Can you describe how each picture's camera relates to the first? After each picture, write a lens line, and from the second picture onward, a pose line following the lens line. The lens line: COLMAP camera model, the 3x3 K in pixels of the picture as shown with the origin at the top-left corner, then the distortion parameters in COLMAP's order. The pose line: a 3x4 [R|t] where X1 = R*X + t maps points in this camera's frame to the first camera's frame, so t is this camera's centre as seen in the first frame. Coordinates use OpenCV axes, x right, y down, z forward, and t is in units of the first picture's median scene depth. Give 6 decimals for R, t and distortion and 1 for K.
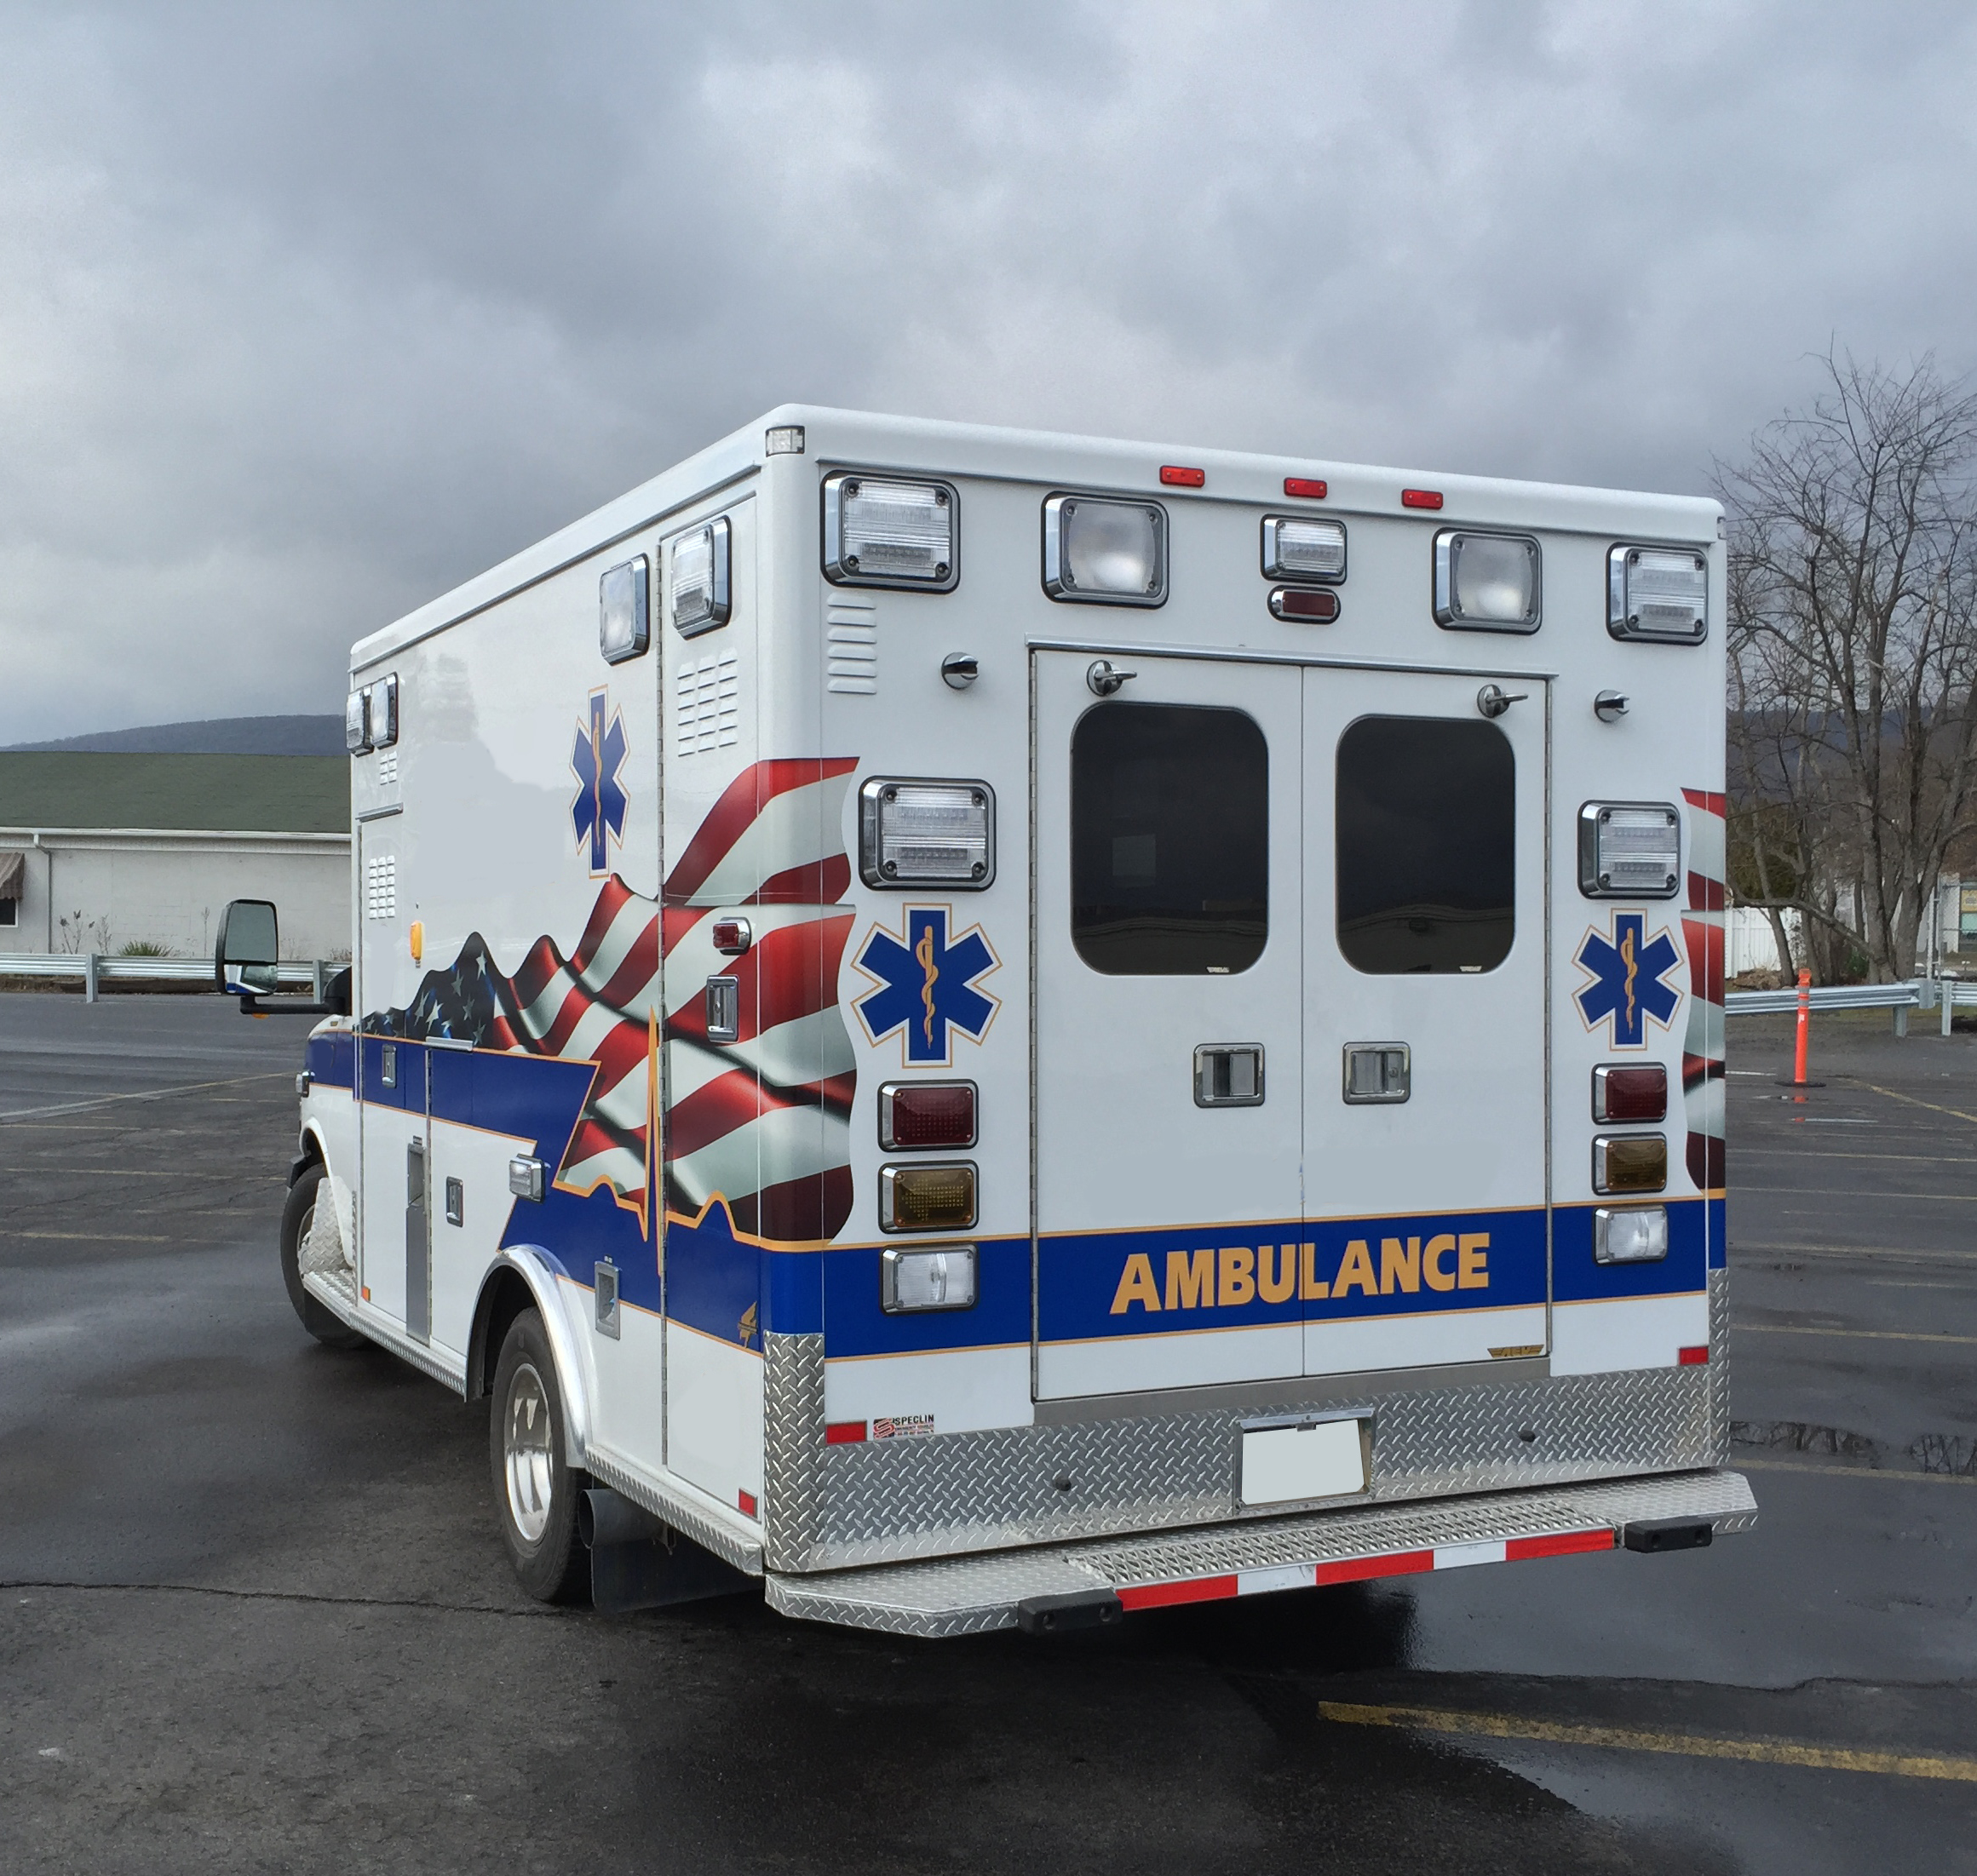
lens RADIAL K [[2365.4, 0, 937.4], [0, 2365.4, 968.4], [0, 0, 1]] dist [0.019833, -0.006790]
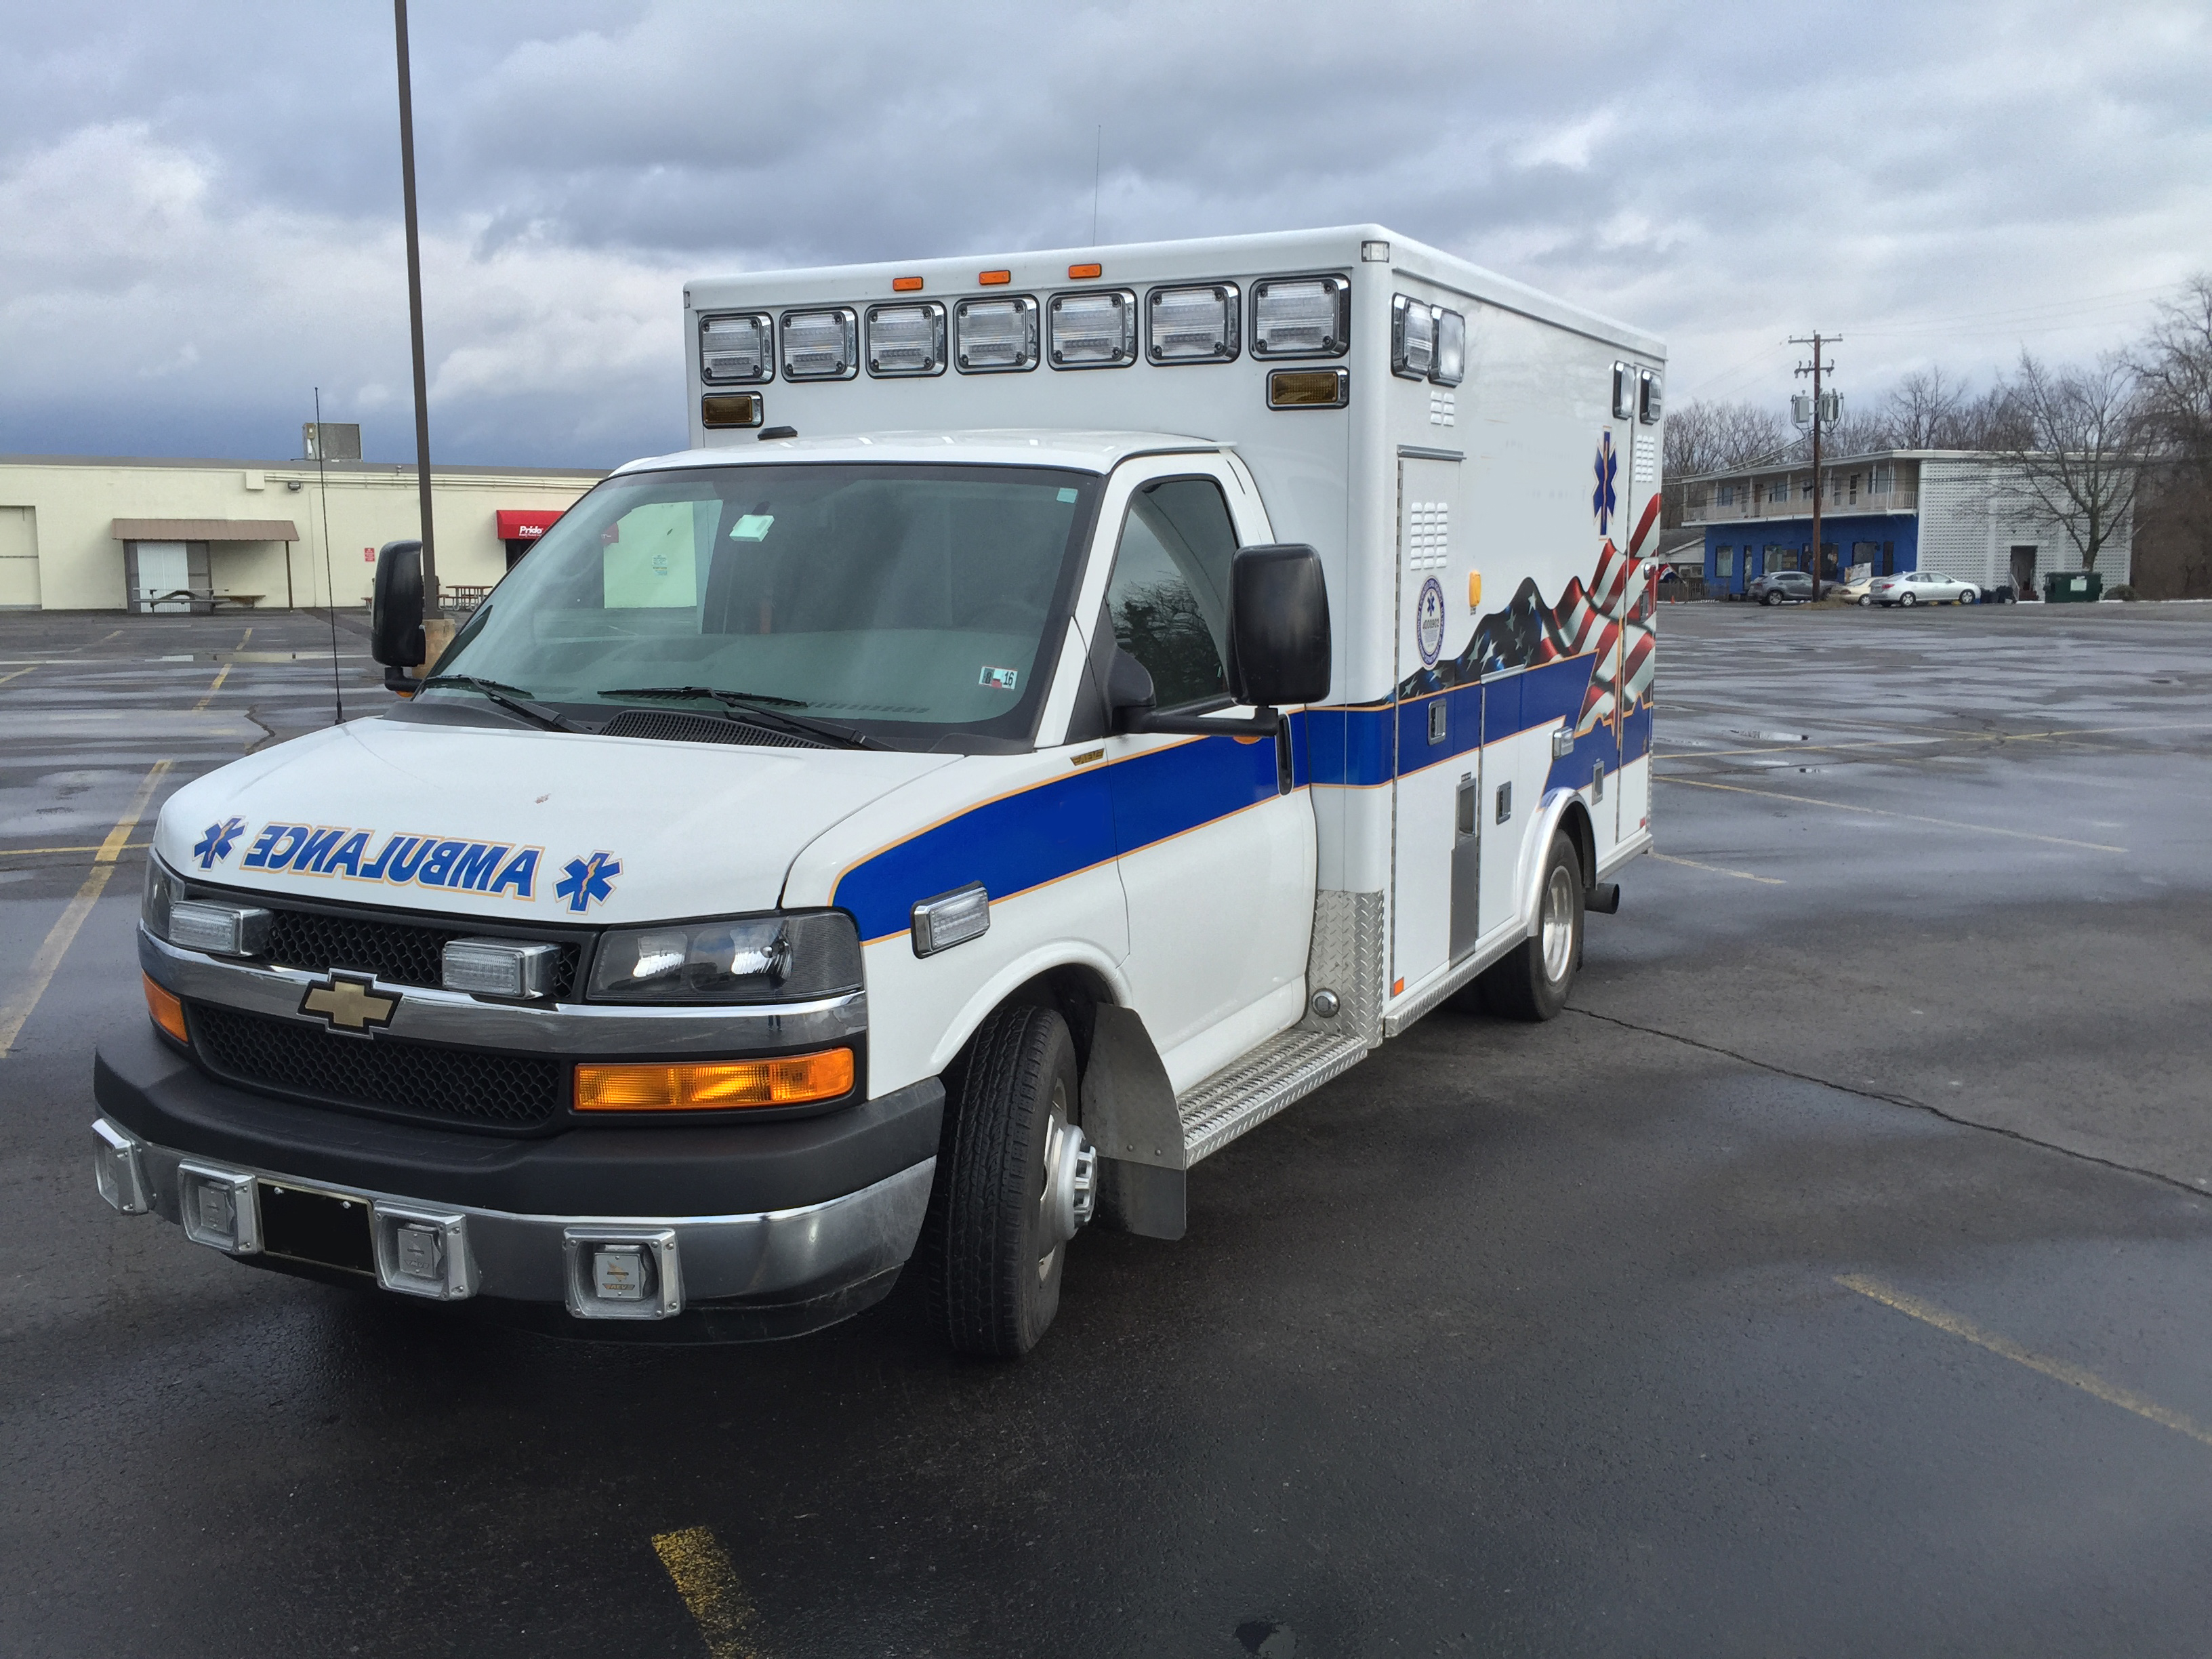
lens RADIAL K [[1883.0, 0, 1103.8], [0, 1883.0, 783.4], [0, 0, 1]] dist [0.085797, -0.104925]
pose [[-0.593640, -0.103857, 0.798001, -1.020428], [0.010694, 0.990531, 0.136870, -0.054484], [-0.804660, 0.089785, -0.586908, 2.073234]]
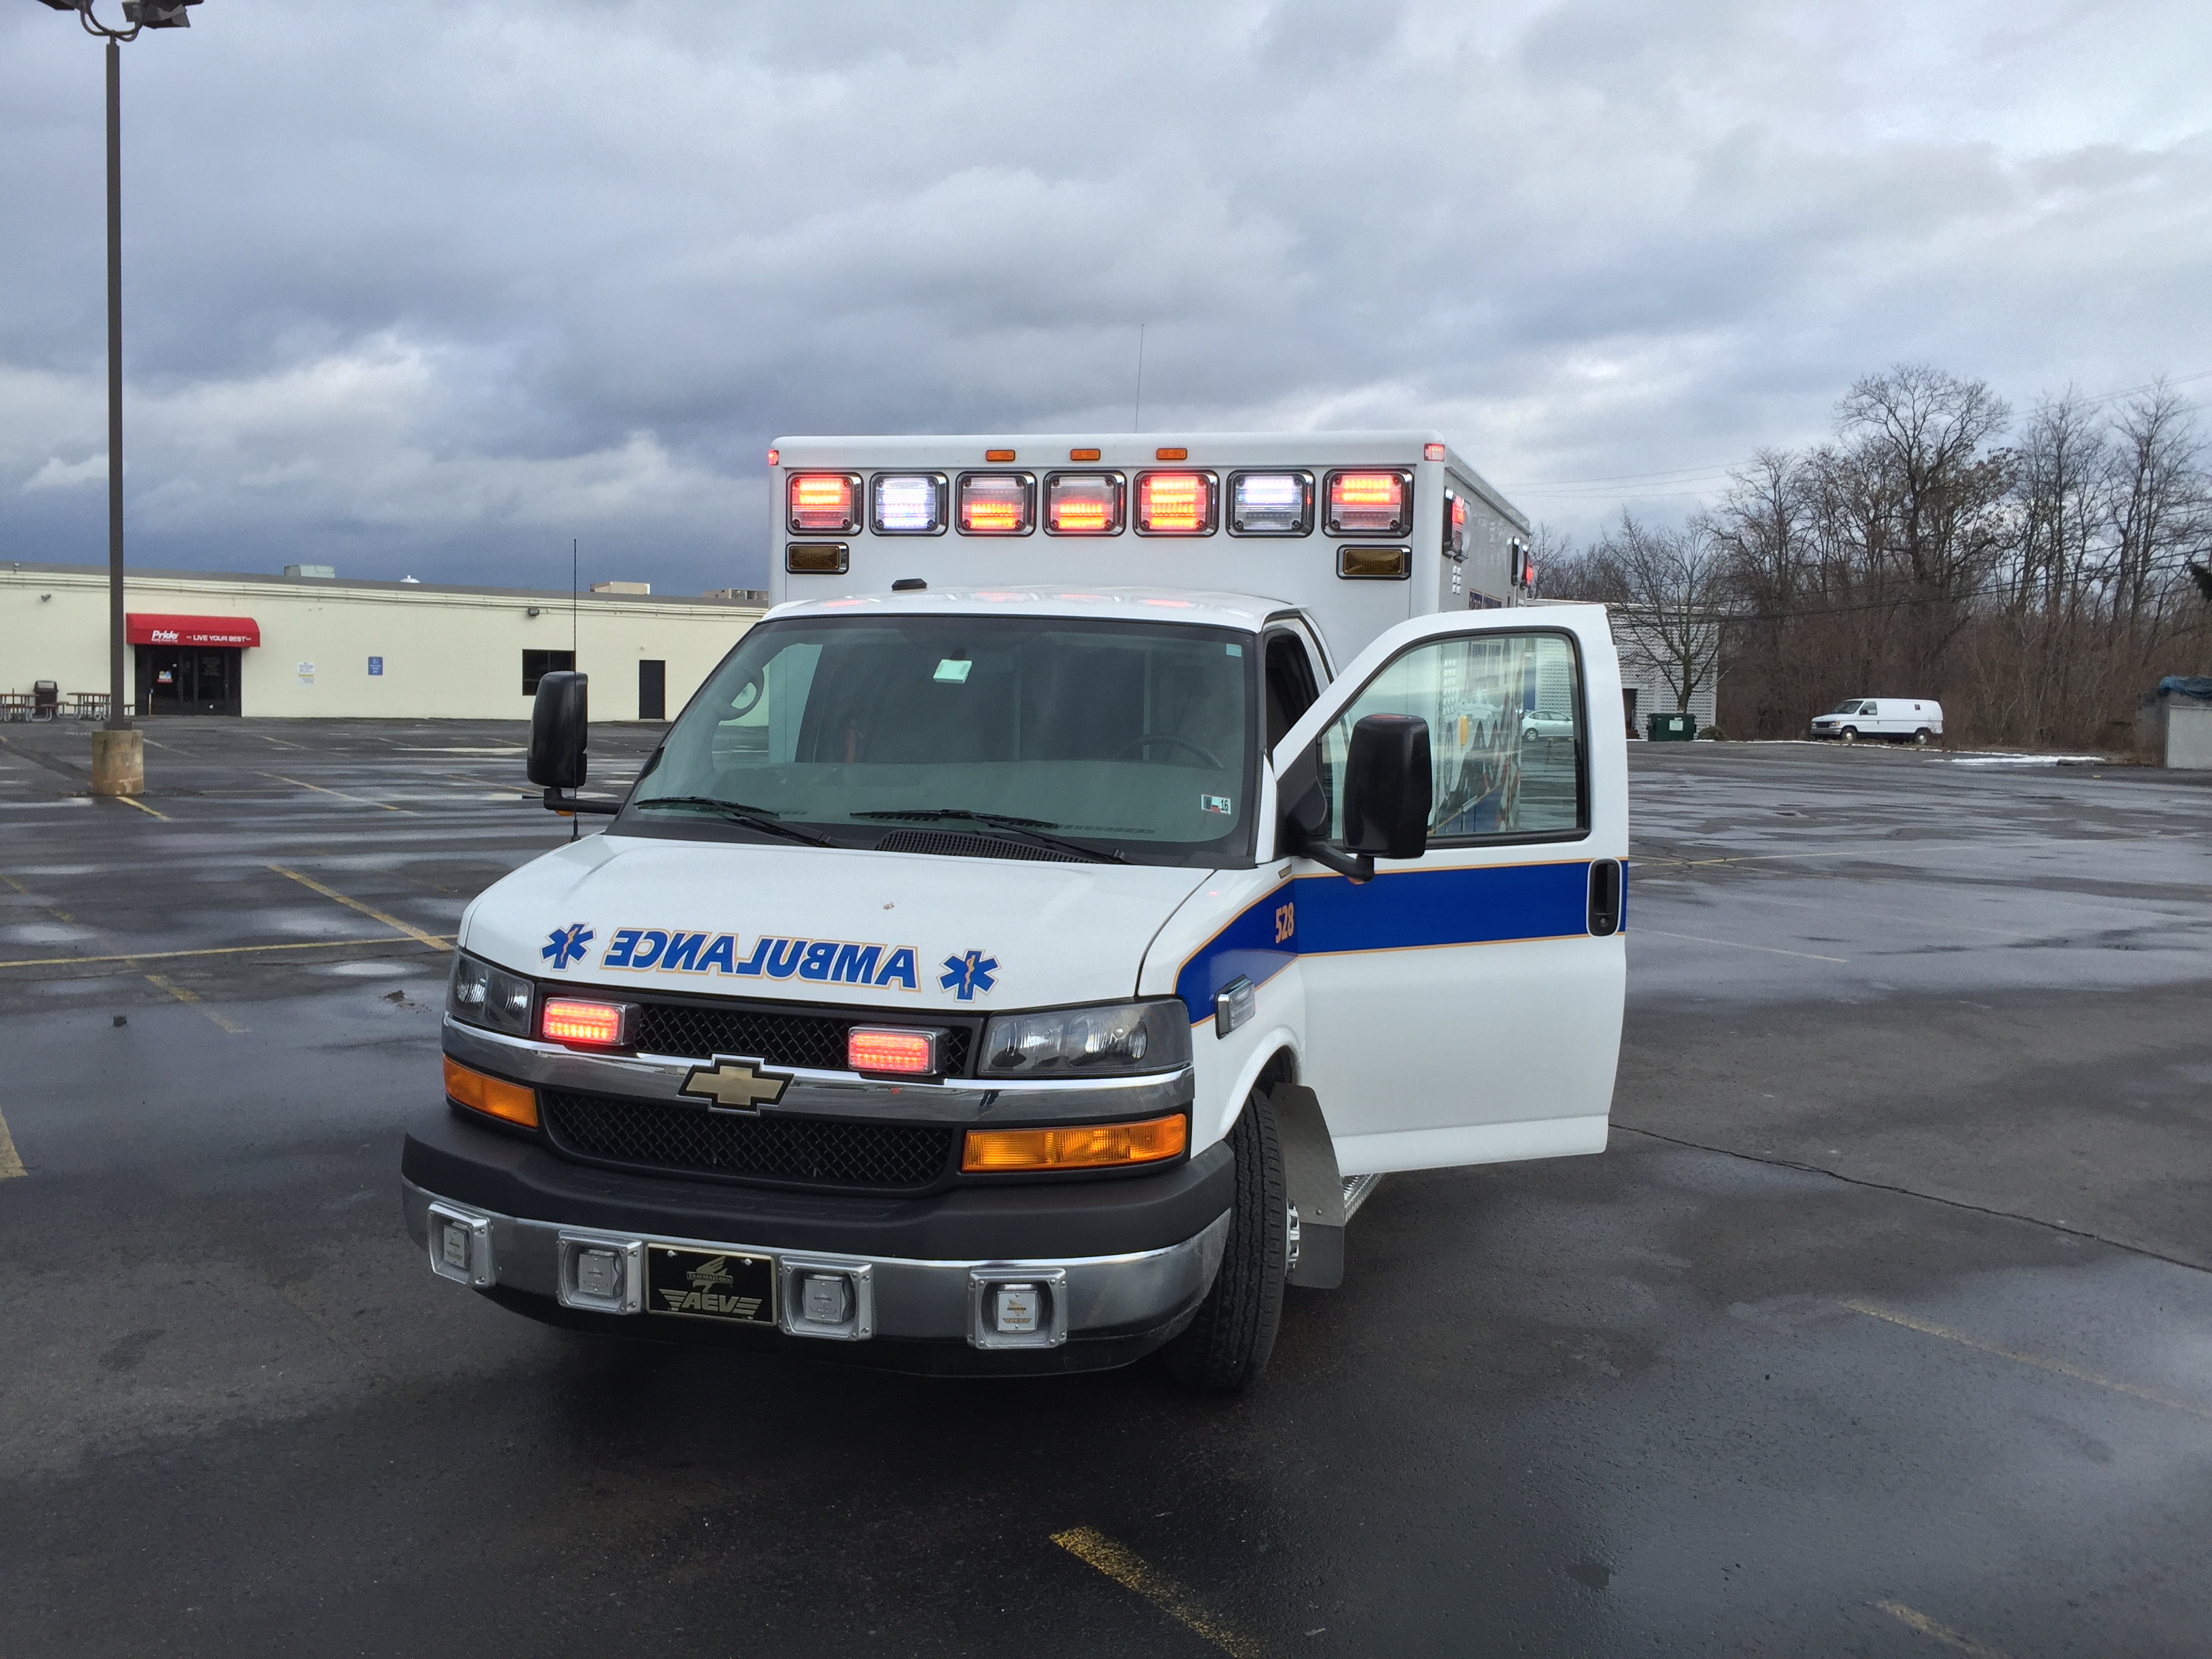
lens RADIAL K [[1883.0, 0, 1103.8], [0, 1883.0, 783.4], [0, 0, 1]] dist [0.085797, -0.104925]
pose [[-0.731519, -0.060557, 0.679126, -0.956173], [-0.015528, 0.997269, 0.072199, -0.066891], [-0.681644, 0.042270, -0.730462, 2.344301]]
